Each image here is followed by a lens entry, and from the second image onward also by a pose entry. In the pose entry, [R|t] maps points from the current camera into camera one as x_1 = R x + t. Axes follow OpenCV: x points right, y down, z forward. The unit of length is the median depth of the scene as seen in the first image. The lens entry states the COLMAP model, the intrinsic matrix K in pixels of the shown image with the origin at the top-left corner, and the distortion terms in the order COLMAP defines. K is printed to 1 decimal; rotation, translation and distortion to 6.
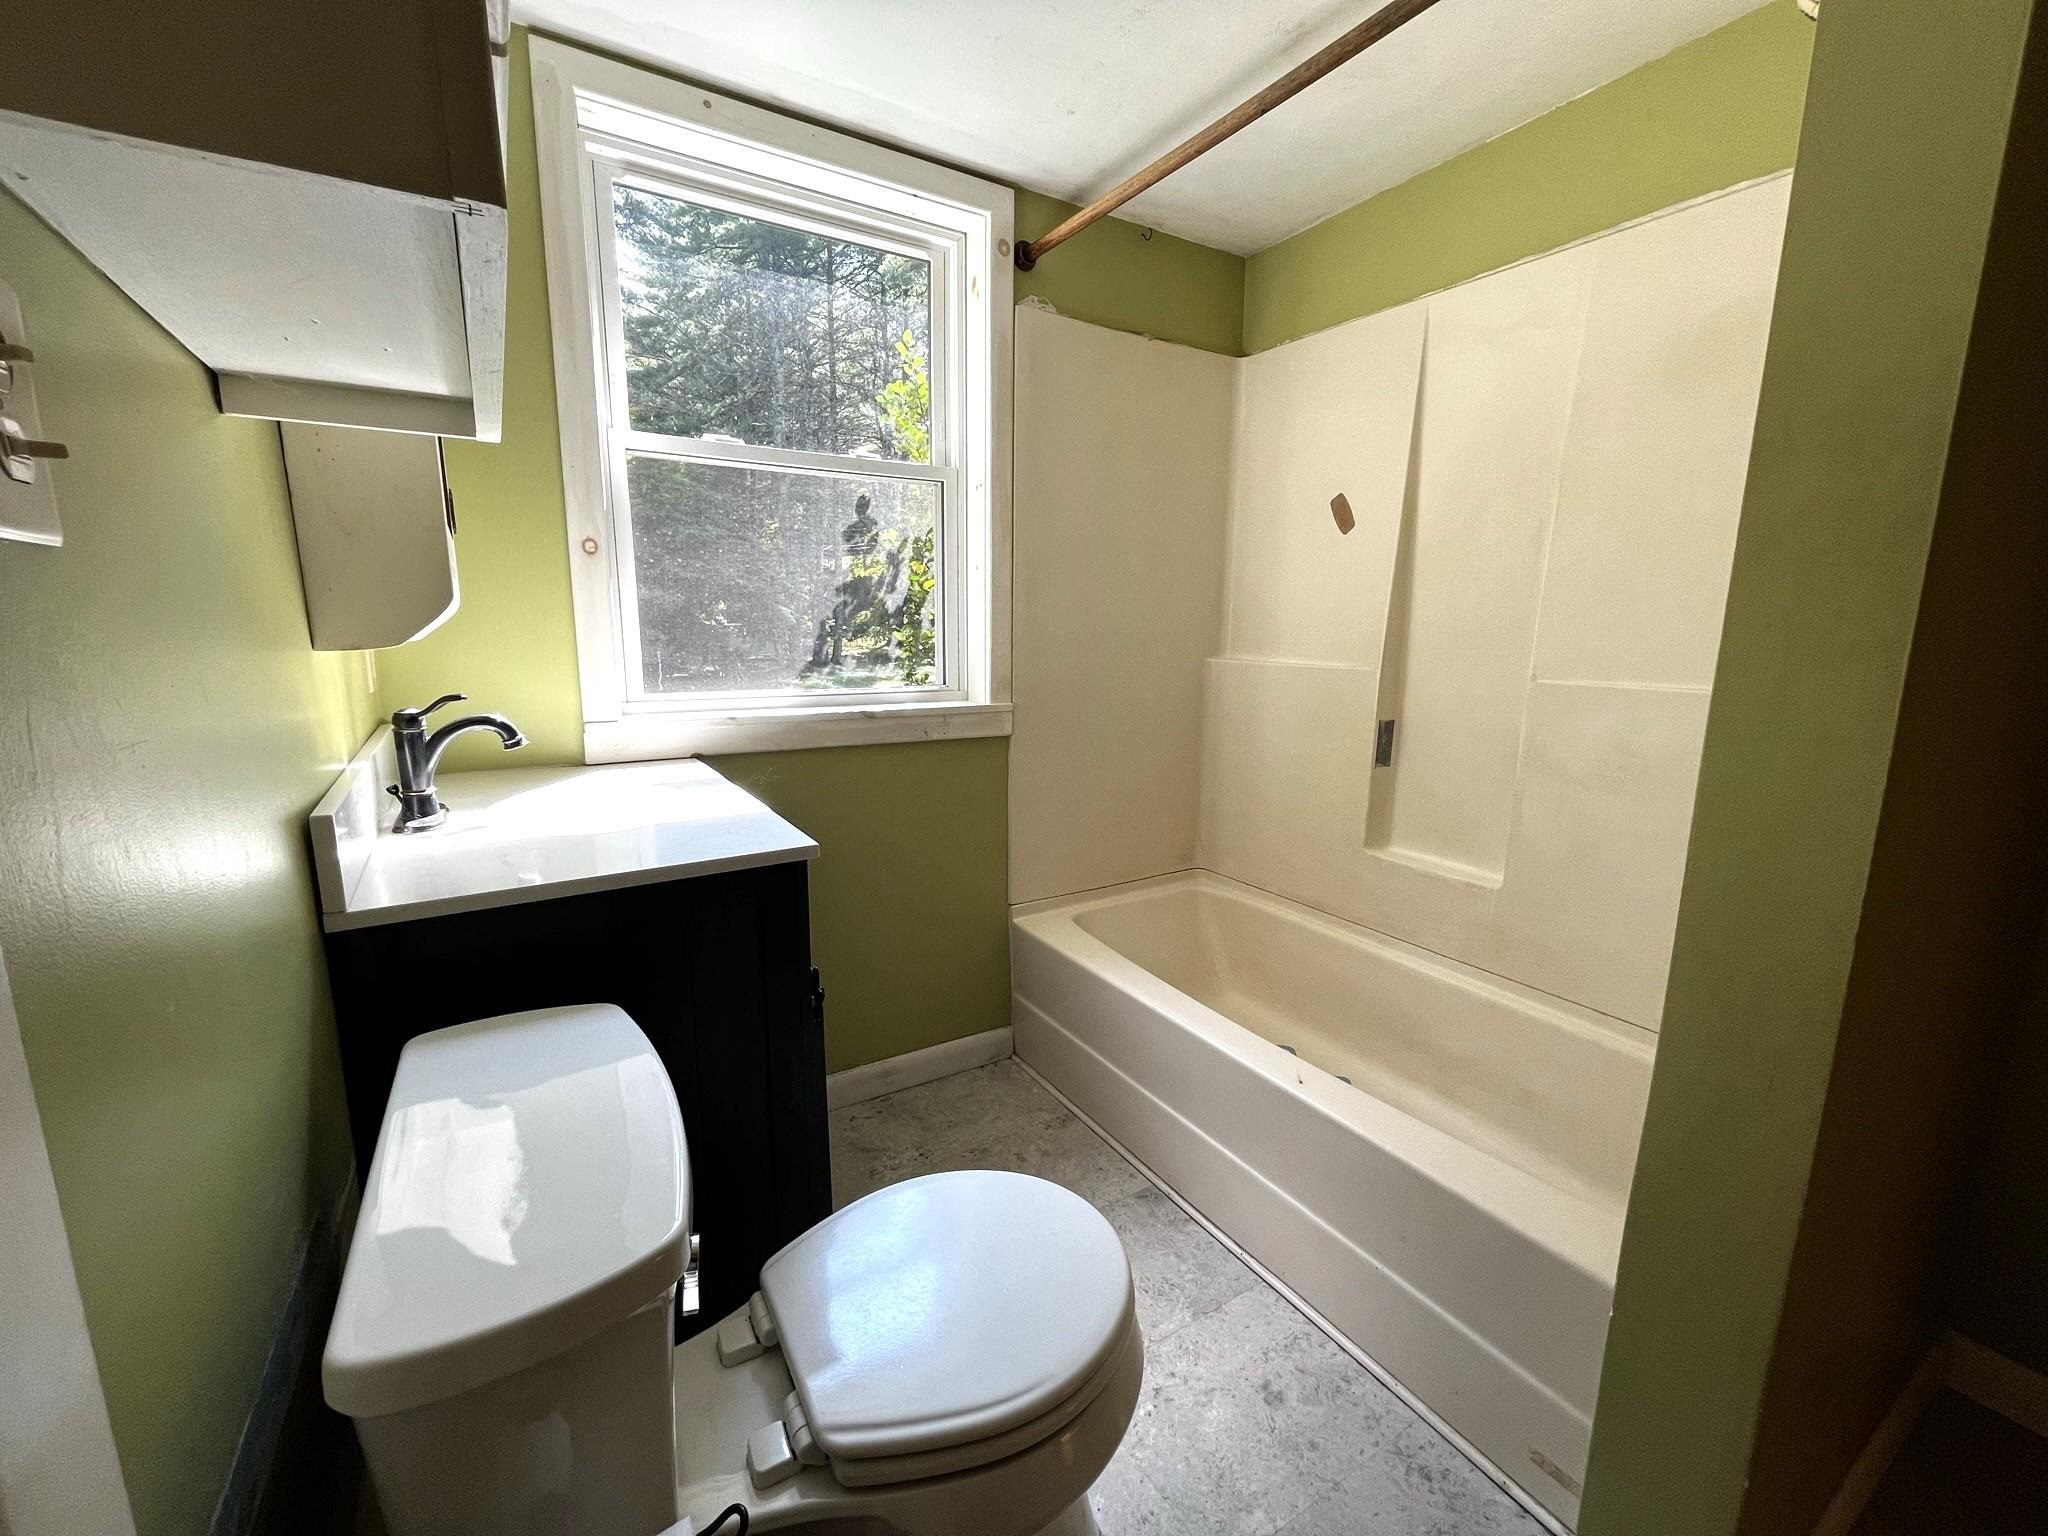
lens RADIAL K [[840.2, 0, 1040.1], [0, 840.2, 762.8], [0, 0, 1]] dist [-0.002398, -0.000423]
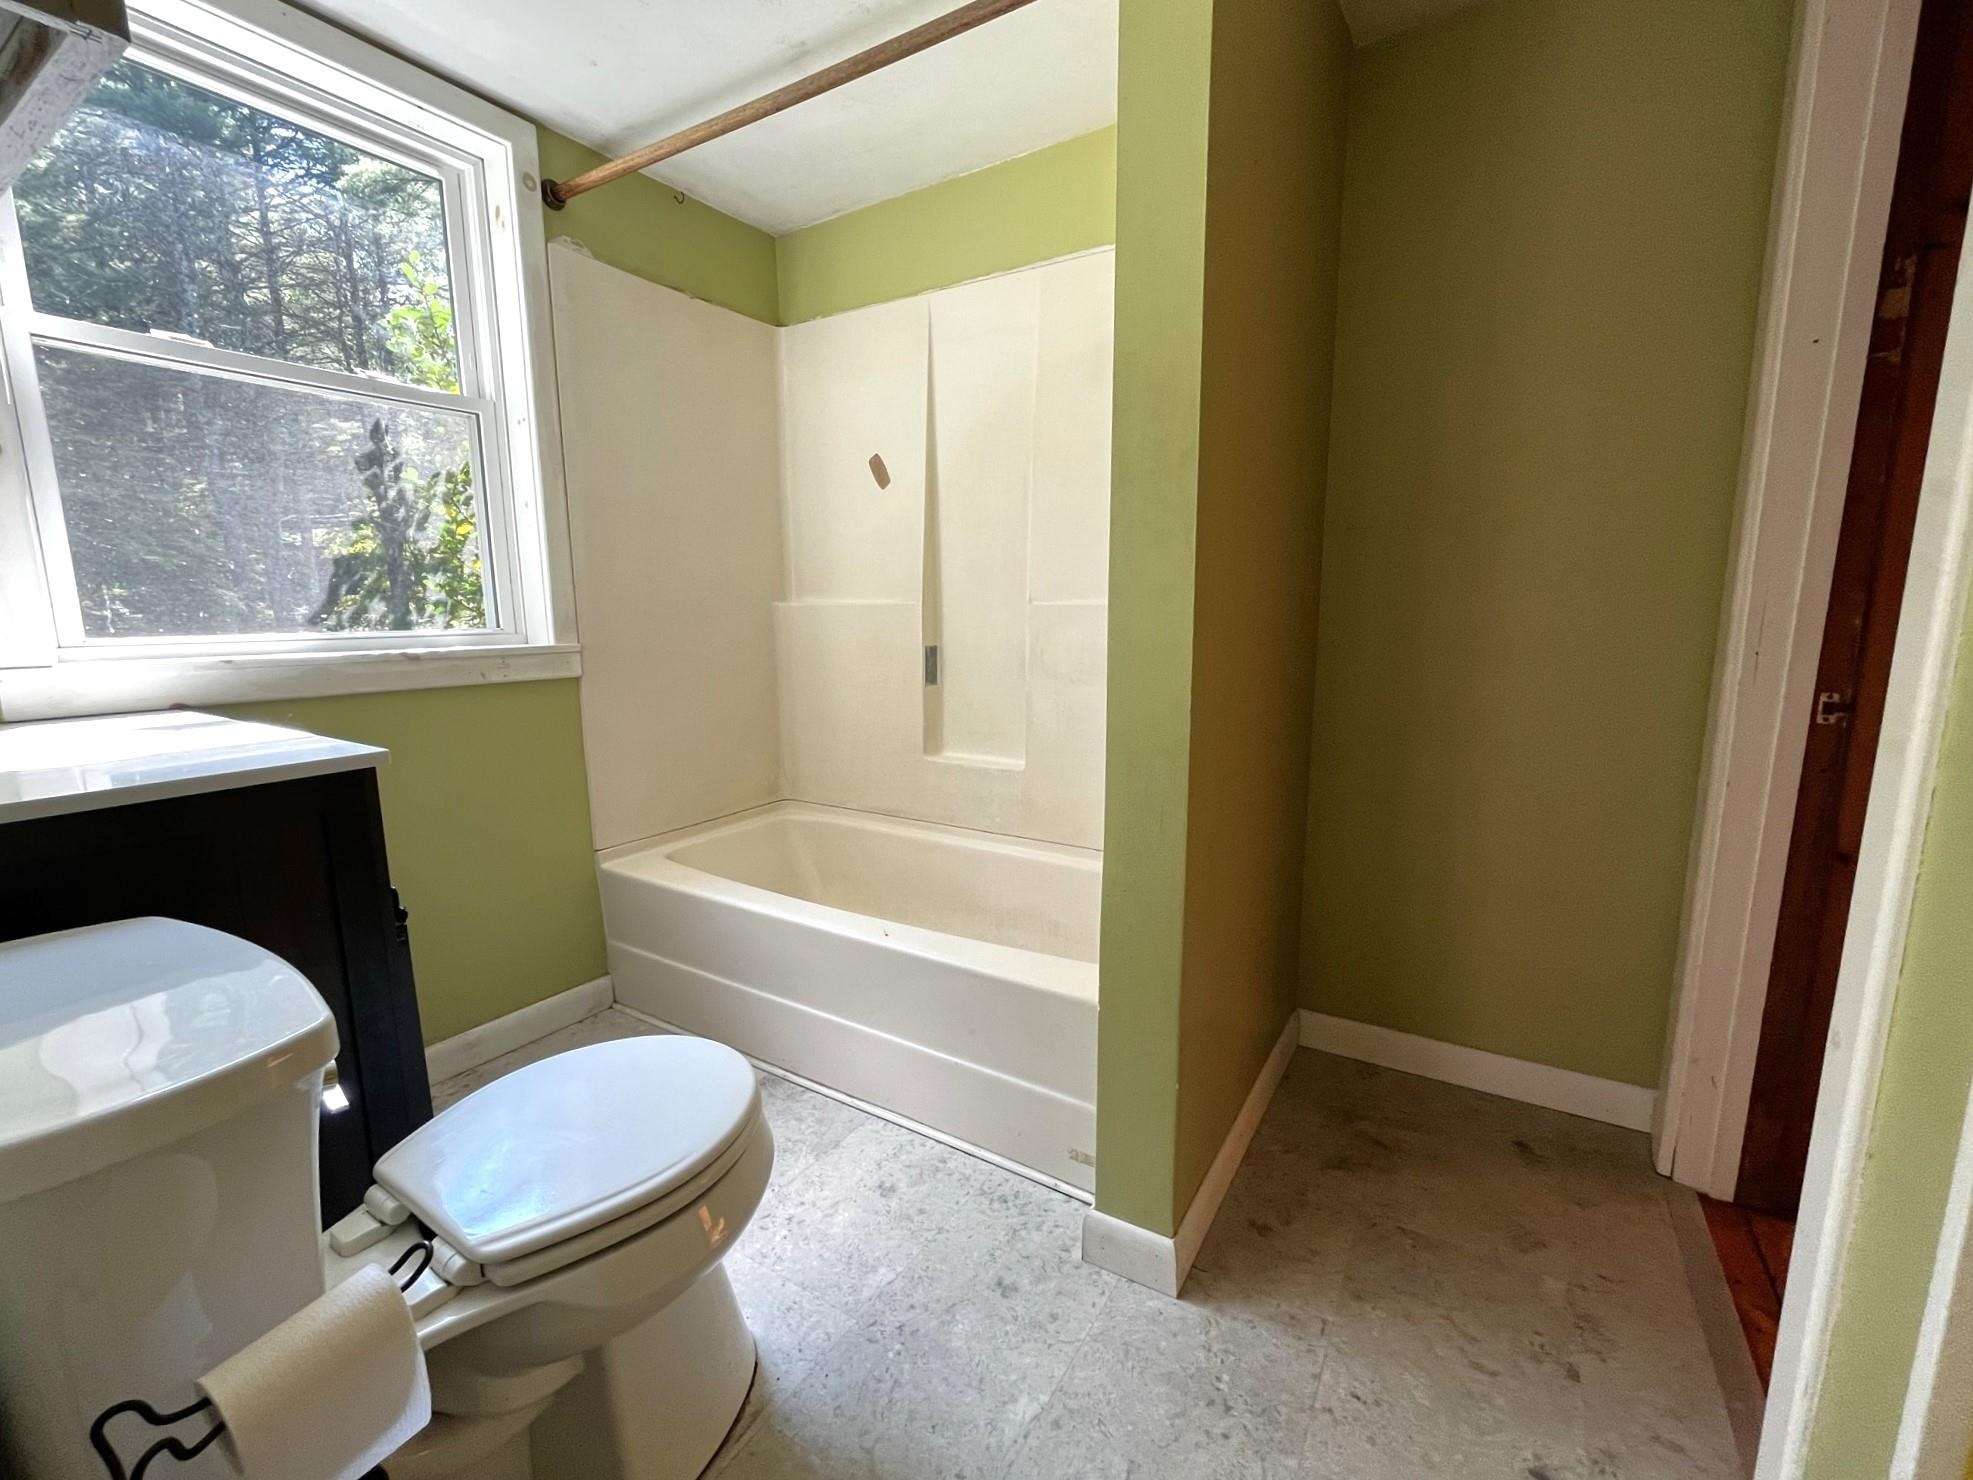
lens RADIAL K [[809.4, 0, 998.5], [0, 809.4, 734.4], [0, 0, 1]] dist [-0.002398, -0.000423]
pose [[0.894679, -0.089347, 0.437684, -0.019783], [0.089190, 0.995794, 0.020961, 0.063845], [-0.437716, 0.020283, 0.898885, -0.086402]]
